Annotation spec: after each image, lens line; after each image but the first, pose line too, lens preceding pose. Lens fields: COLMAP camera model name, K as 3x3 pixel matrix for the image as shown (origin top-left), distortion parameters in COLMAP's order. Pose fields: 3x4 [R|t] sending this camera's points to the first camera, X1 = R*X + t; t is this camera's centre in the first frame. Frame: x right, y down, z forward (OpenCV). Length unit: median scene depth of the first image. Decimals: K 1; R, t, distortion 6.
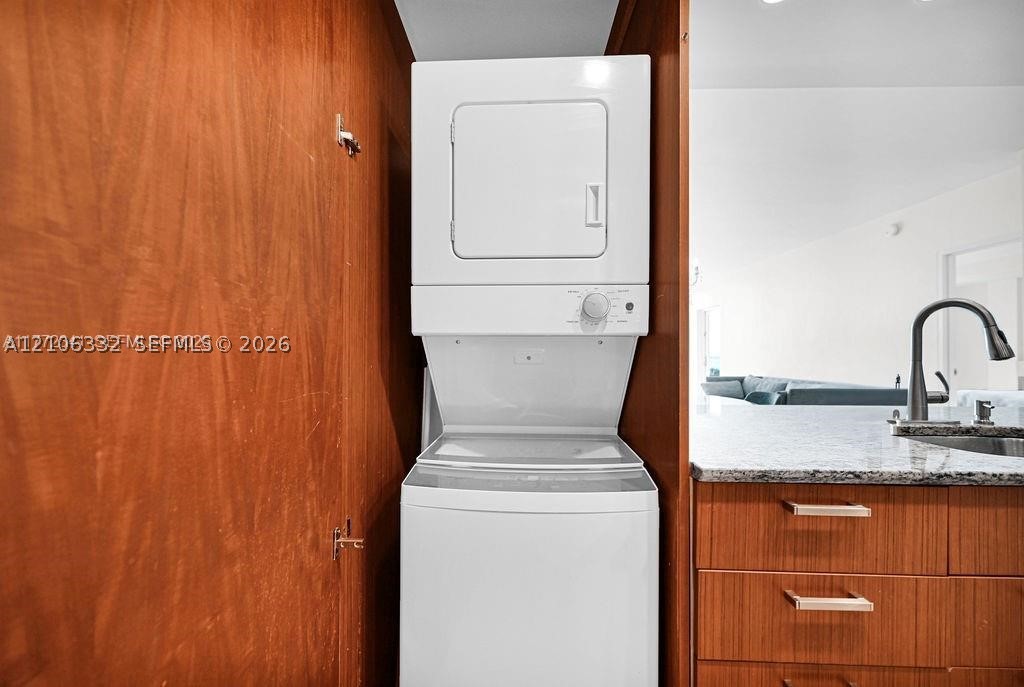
lens RADIAL K [[408.1, 0, 512.7], [0, 408.1, 346.5], [0, 0, 1]] dist [-0.001402, -0.000260]
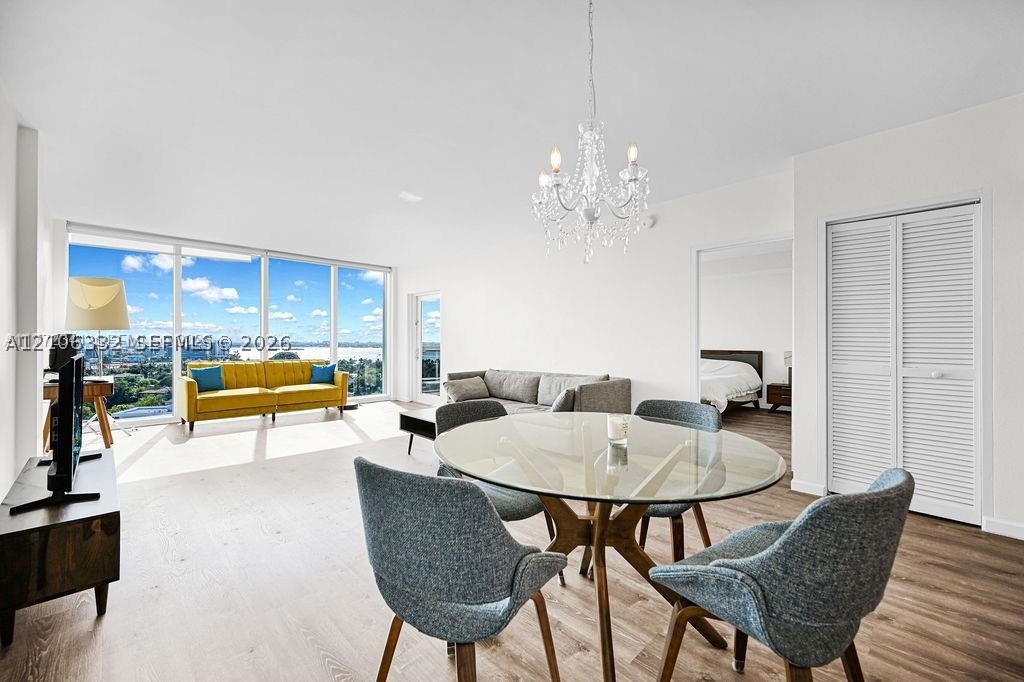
lens RADIAL K [[423.3, 0, 512.0], [0, 423.3, 341.0], [0, 0, 1]] dist [0.001205, 0.000145]
pose [[0.687474, 0.003114, 0.726202, -0.346045], [-0.008413, 0.999958, 0.003676, 0.047384], [-0.726160, -0.008637, 0.687471, 2.716639]]
